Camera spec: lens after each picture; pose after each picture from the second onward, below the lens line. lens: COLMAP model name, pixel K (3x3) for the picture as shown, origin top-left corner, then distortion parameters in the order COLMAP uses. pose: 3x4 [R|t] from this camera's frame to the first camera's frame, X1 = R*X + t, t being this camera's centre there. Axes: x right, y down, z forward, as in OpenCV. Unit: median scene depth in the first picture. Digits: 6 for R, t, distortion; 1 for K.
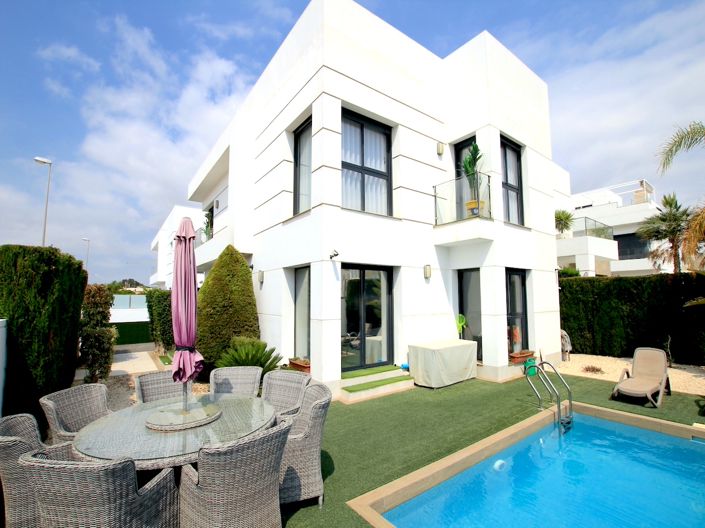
lens RADIAL K [[332.2, 0, 354.7], [0, 332.2, 275.7], [0, 0, 1]] dist [-0.026308, 0.002193]
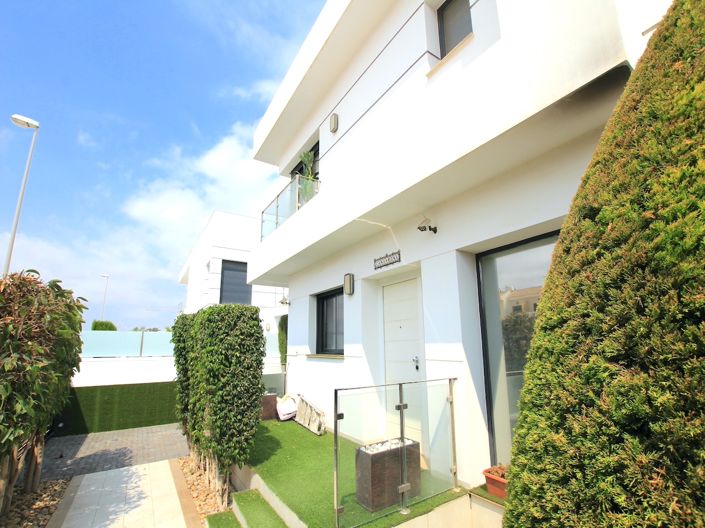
lens RADIAL K [[328.4, 0, 351.0], [0, 328.4, 262.7], [0, 0, 1]] dist [-0.025914, 0.002166]
pose [[0.997465, -0.045860, -0.054408, -0.513106], [0.036251, 0.985454, -0.166034, 0.078792], [0.061231, 0.163640, 0.984618, 0.791188]]
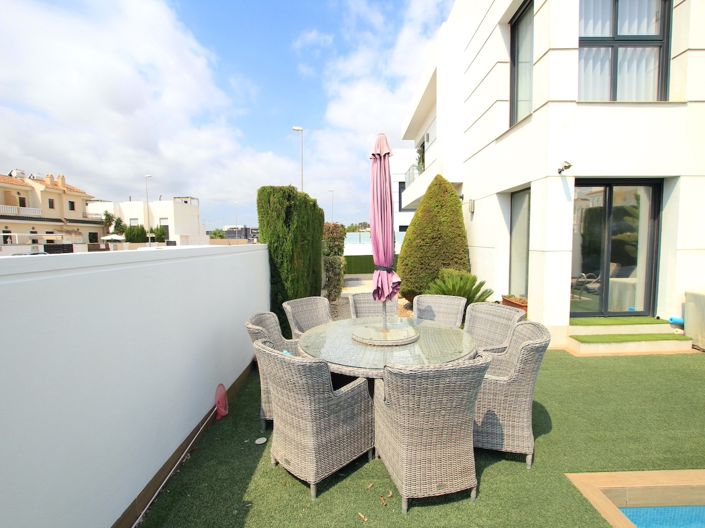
lens RADIAL K [[328.4, 0, 354.8], [0, 328.4, 266.7], [0, 0, 1]] dist [-0.025914, 0.002166]
pose [[0.803224, 0.040854, -0.594275, 0.003014], [0.048957, 0.989743, 0.134211, 0.033893], [0.593662, -0.136895, 0.792985, 0.071261]]
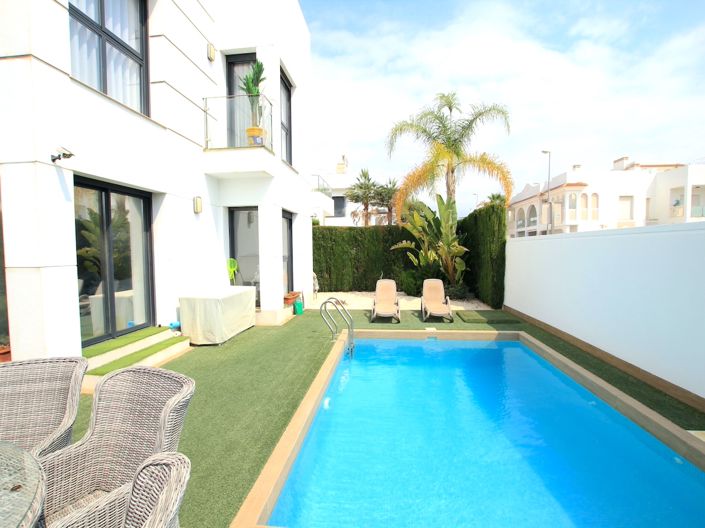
lens RADIAL K [[328.4, 0, 351.7], [0, 328.4, 267.1], [0, 0, 1]] dist [-0.025914, 0.002166]
pose [[0.678610, -0.040807, 0.733364, -0.116130], [-0.041285, 0.994758, 0.093554, 0.049518], [-0.733337, -0.093764, 0.673368, 0.194326]]
